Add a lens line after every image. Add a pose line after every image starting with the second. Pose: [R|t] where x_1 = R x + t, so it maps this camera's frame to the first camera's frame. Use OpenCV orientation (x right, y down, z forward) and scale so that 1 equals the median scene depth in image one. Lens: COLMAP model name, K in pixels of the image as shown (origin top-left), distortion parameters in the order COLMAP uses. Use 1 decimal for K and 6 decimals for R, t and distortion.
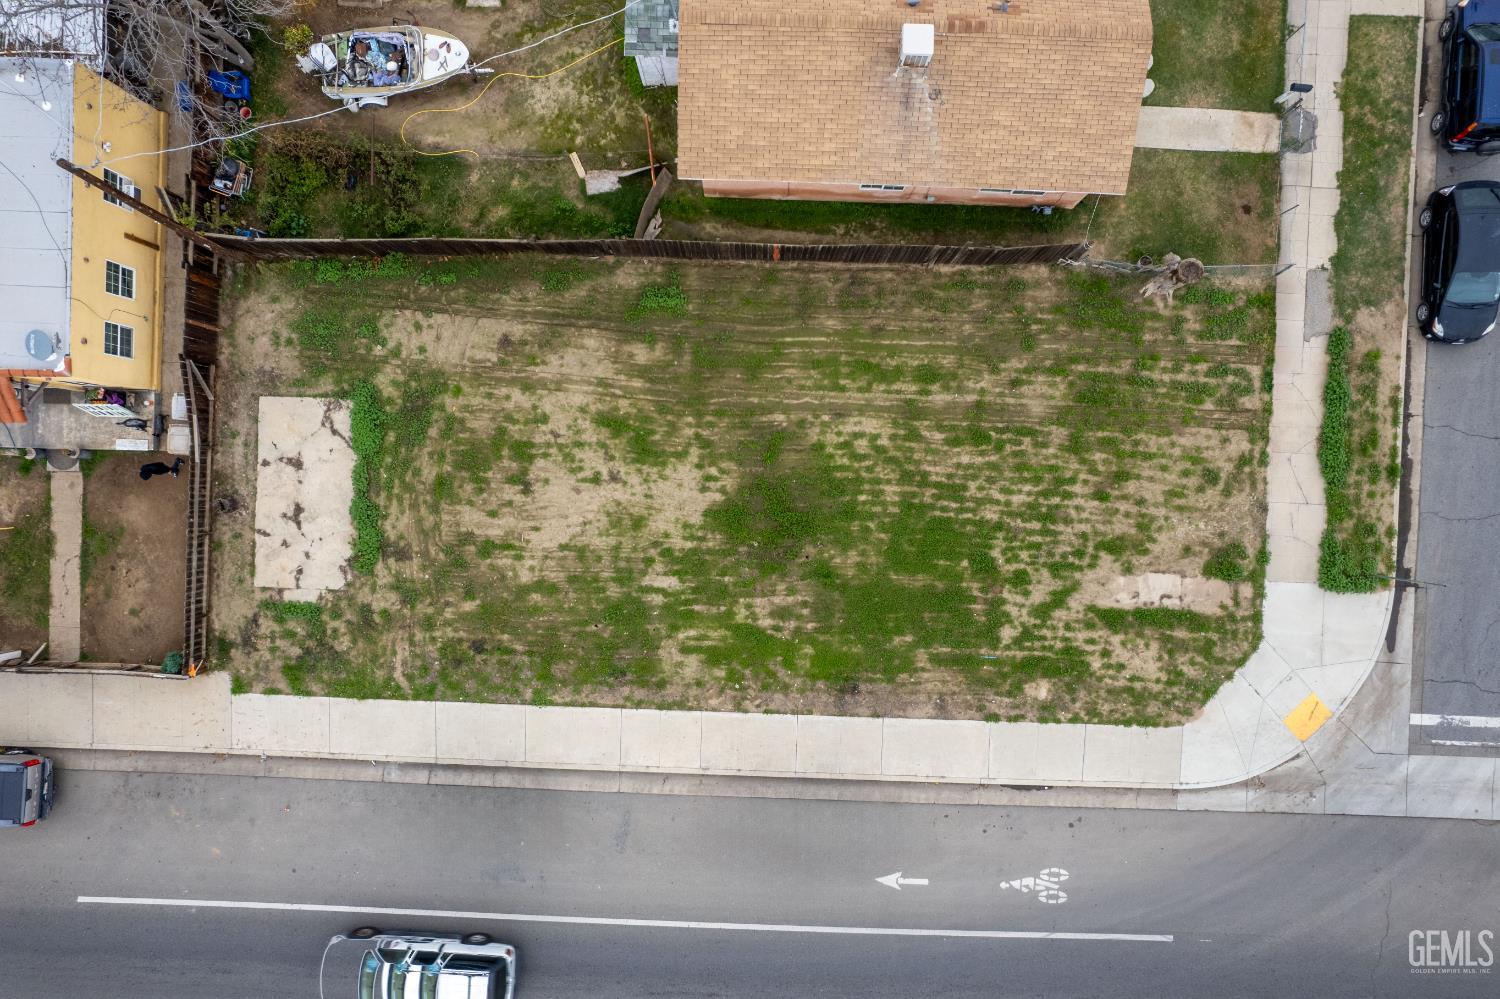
lens RADIAL K [[961.4, 0, 753.5], [0, 961.4, 509.5], [0, 0, 1]] dist [-0.076915, 0.067390]
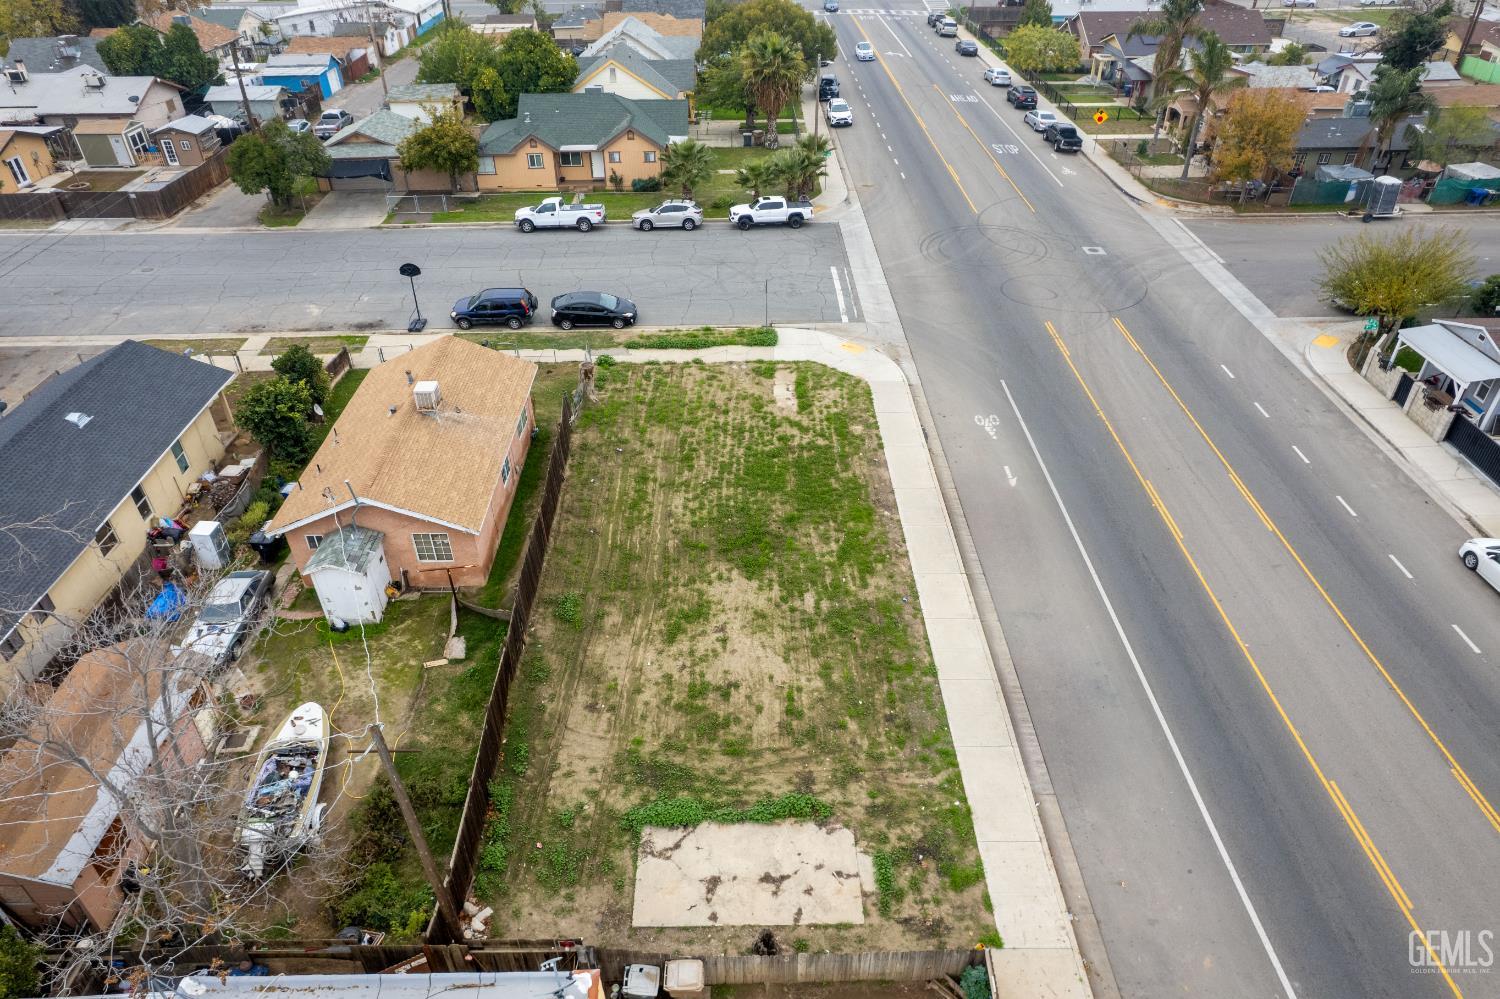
lens RADIAL K [[961.4, 0, 753.5], [0, 961.4, 509.5], [0, 0, 1]] dist [-0.076915, 0.067390]
pose [[-0.050762, -0.579486, 0.813400, -0.982651], [0.998432, -0.048699, 0.027616, -0.019576], [0.023609, 0.813526, 0.581049, 0.228941]]
